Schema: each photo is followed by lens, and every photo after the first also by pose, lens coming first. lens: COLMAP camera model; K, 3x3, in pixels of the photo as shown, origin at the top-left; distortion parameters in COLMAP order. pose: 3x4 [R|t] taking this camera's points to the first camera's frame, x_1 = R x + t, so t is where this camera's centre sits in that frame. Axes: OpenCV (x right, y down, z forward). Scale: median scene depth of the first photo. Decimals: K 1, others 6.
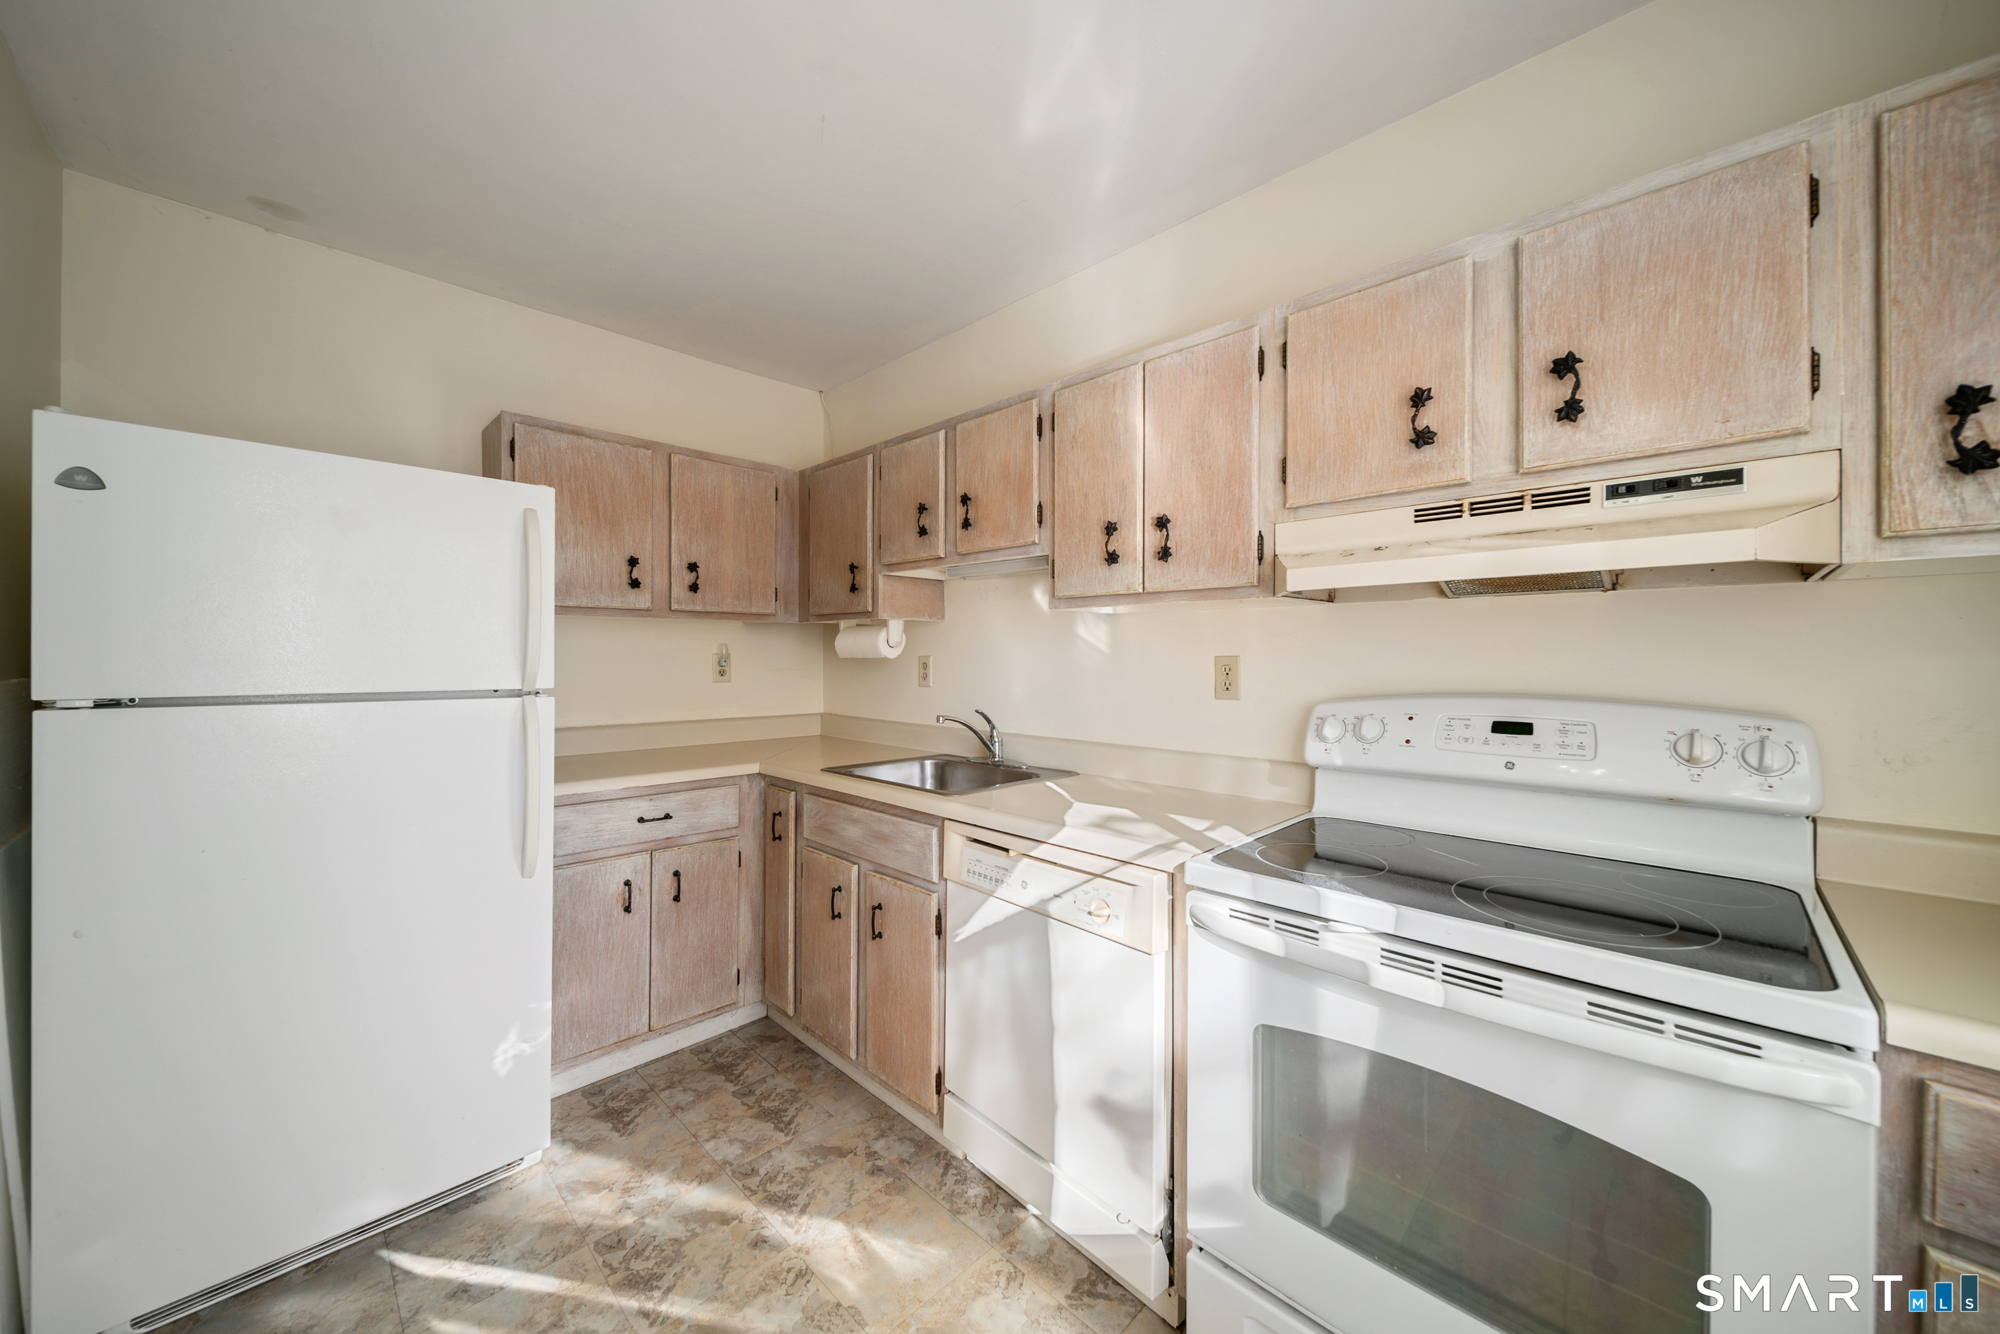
lens RADIAL K [[709.2, 0, 990.8], [0, 709.2, 662.2], [0, 0, 1]] dist [-0.000205, -0.000295]
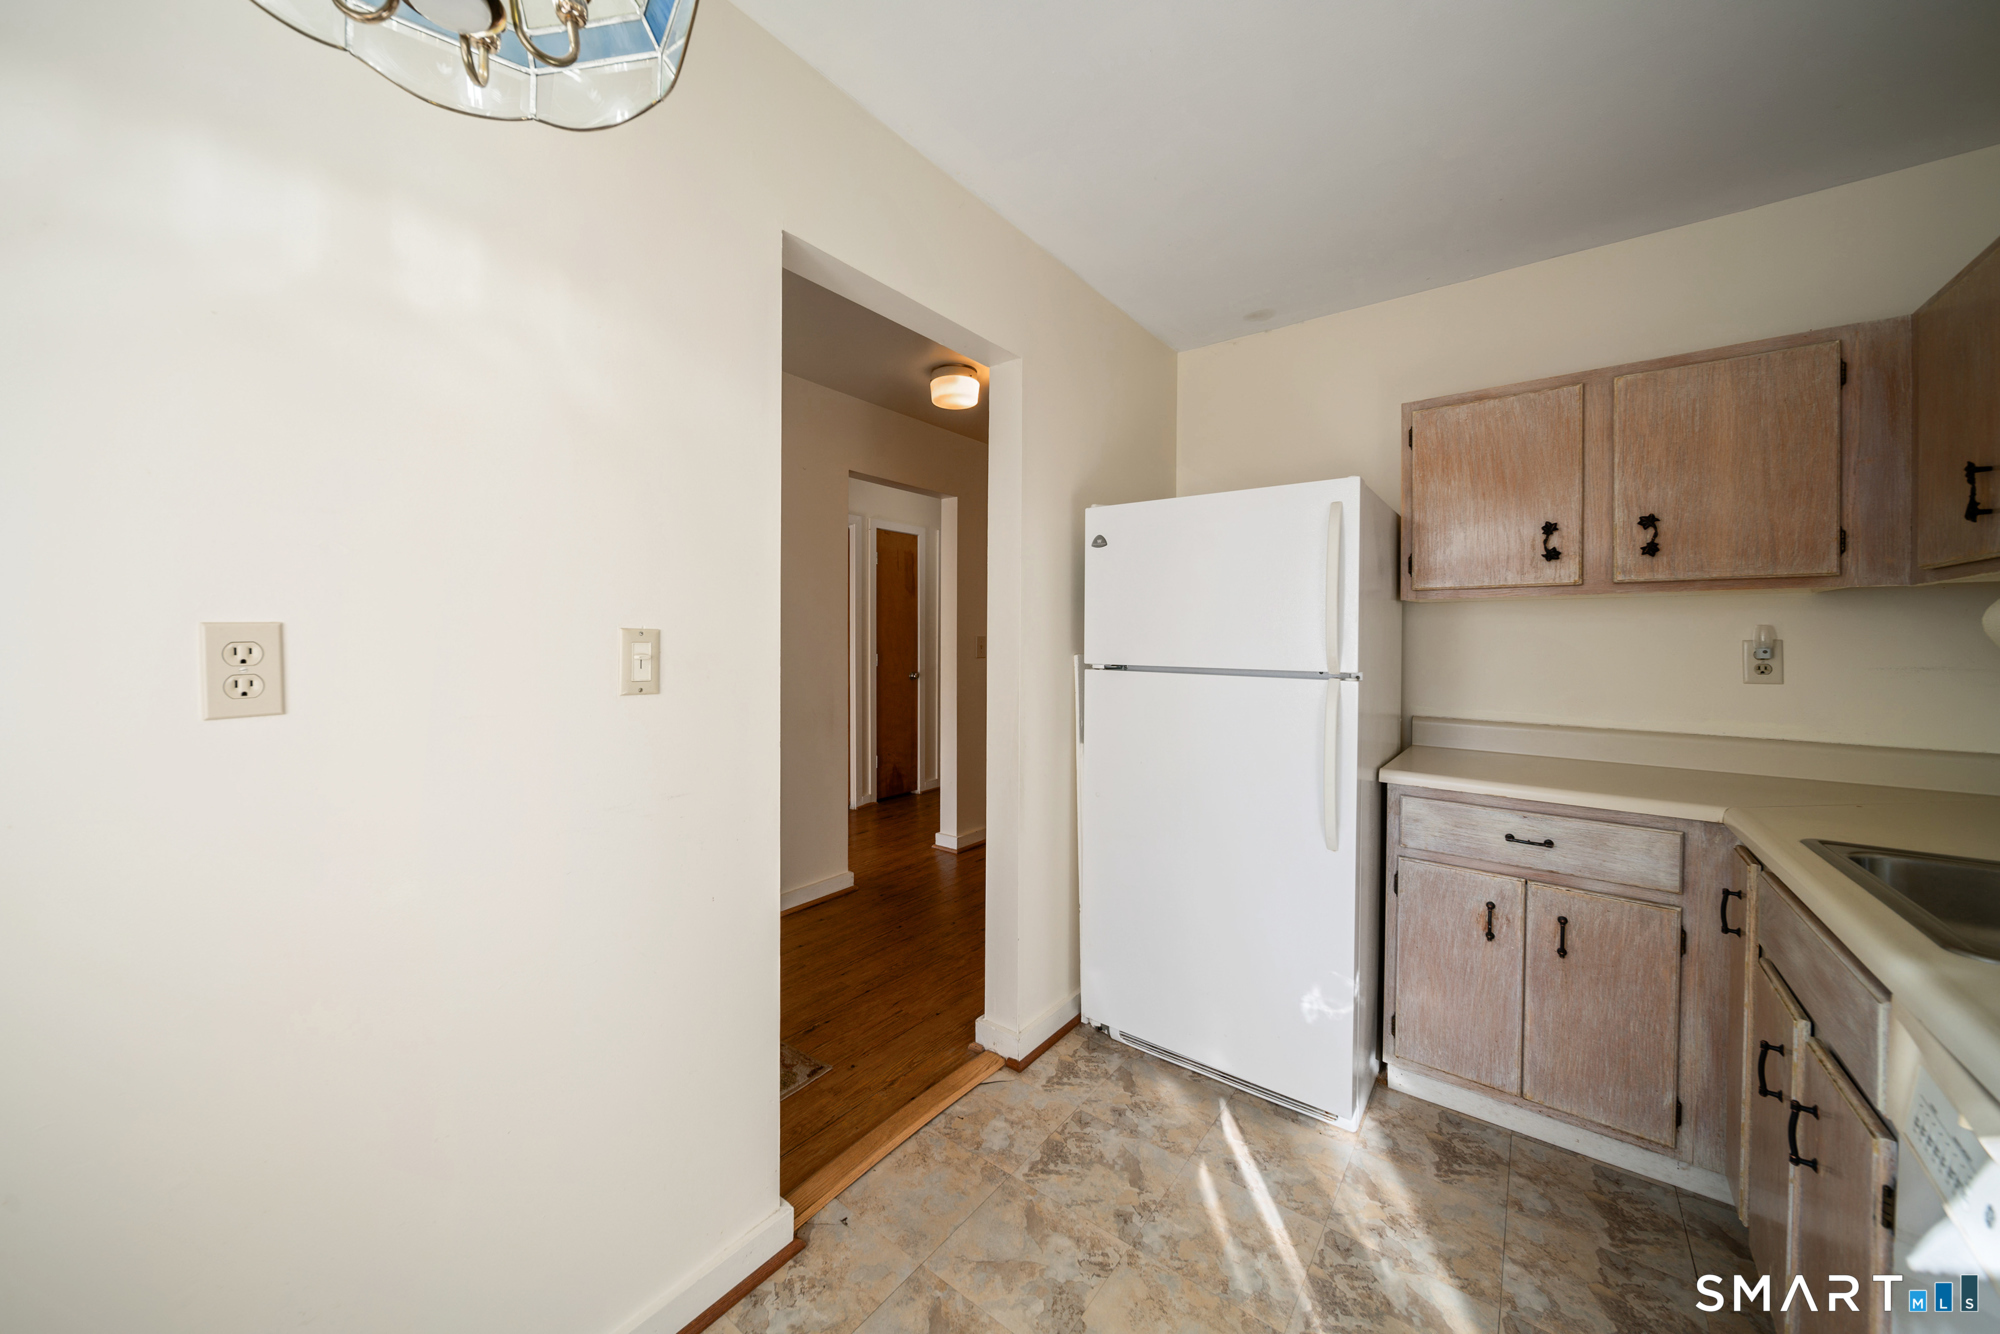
lens RADIAL K [[716.8, 0, 990.9], [0, 716.8, 642.7], [0, 0, 1]] dist [-0.000656, -0.001691]
pose [[0.117945, 0.003548, -0.993014, 0.296265], [-0.014542, 0.999893, 0.001845, -0.000695], [0.992914, 0.014223, 0.117984, 0.308937]]
